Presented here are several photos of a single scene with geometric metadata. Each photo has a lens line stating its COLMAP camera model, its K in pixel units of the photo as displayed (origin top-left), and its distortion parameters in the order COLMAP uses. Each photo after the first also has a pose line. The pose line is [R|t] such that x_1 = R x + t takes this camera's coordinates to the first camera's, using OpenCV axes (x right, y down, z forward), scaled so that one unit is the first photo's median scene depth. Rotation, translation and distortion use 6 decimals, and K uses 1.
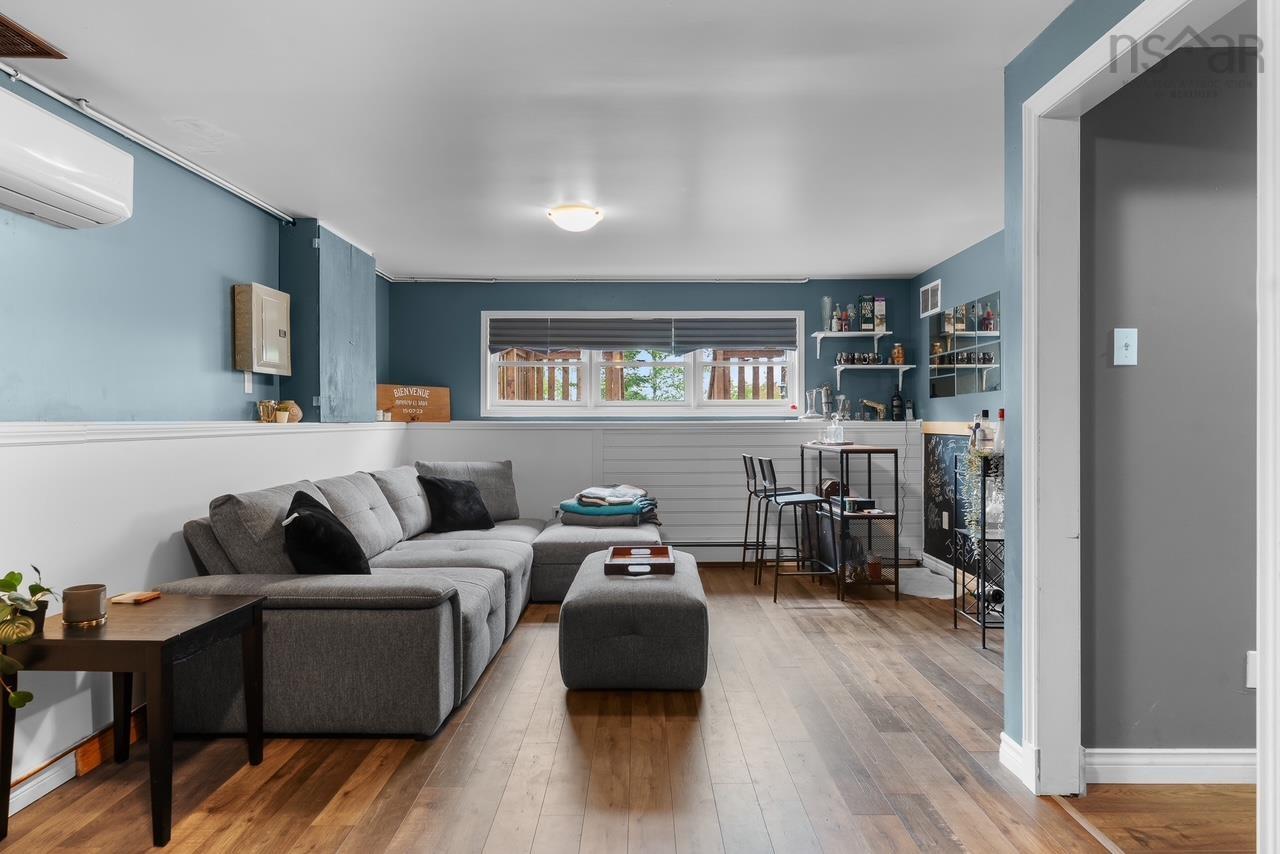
lens RADIAL K [[722.7, 0, 640.3], [0, 722.7, 424.5], [0, 0, 1]] dist [0.004246, 0.000580]
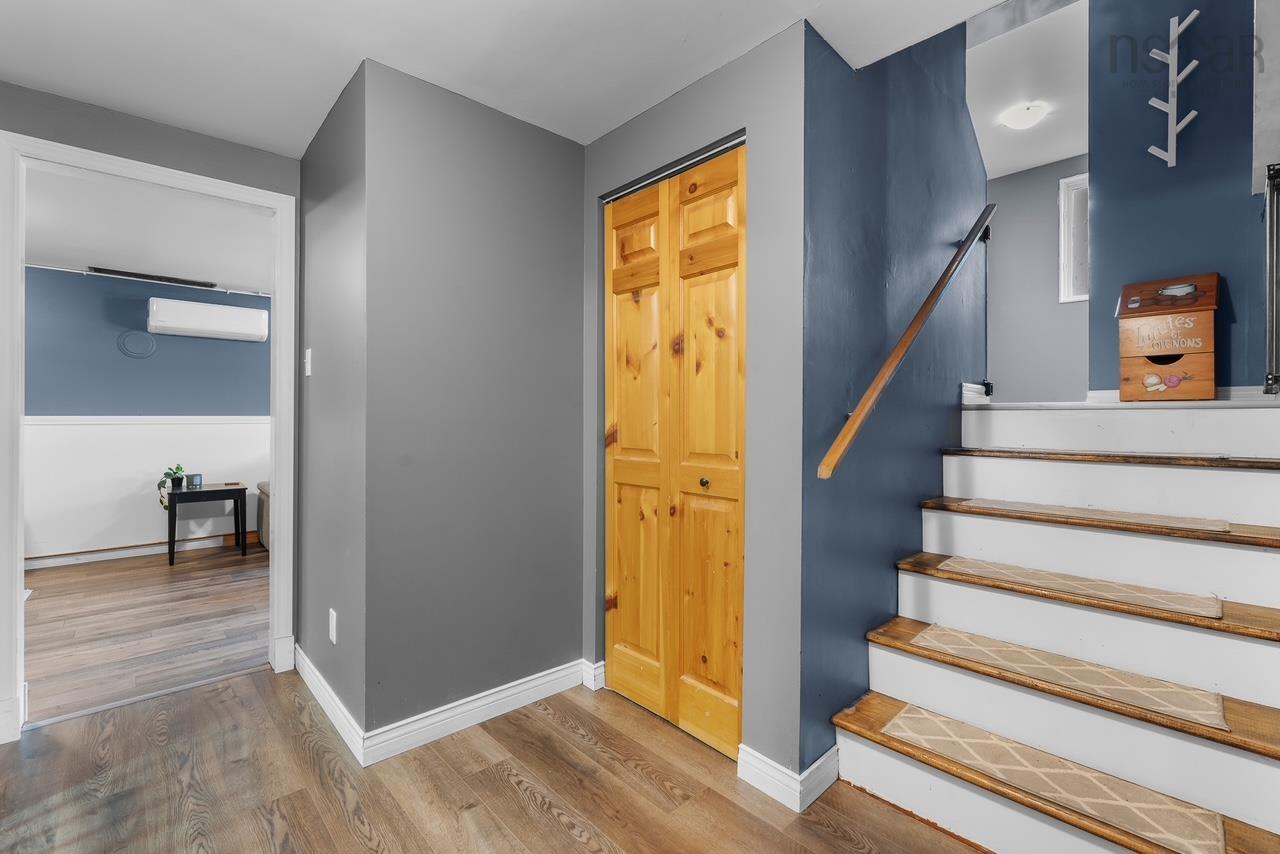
lens RADIAL K [[559.2, 0, 638.8], [0, 559.2, 421.6], [0, 0, 1]] dist [-0.004401, 0.000542]
pose [[0.670011, 0.006423, -0.742323, 2.041408], [-0.005651, 0.999978, 0.003553, -0.003745], [0.742330, 0.001814, 0.670032, 0.829655]]
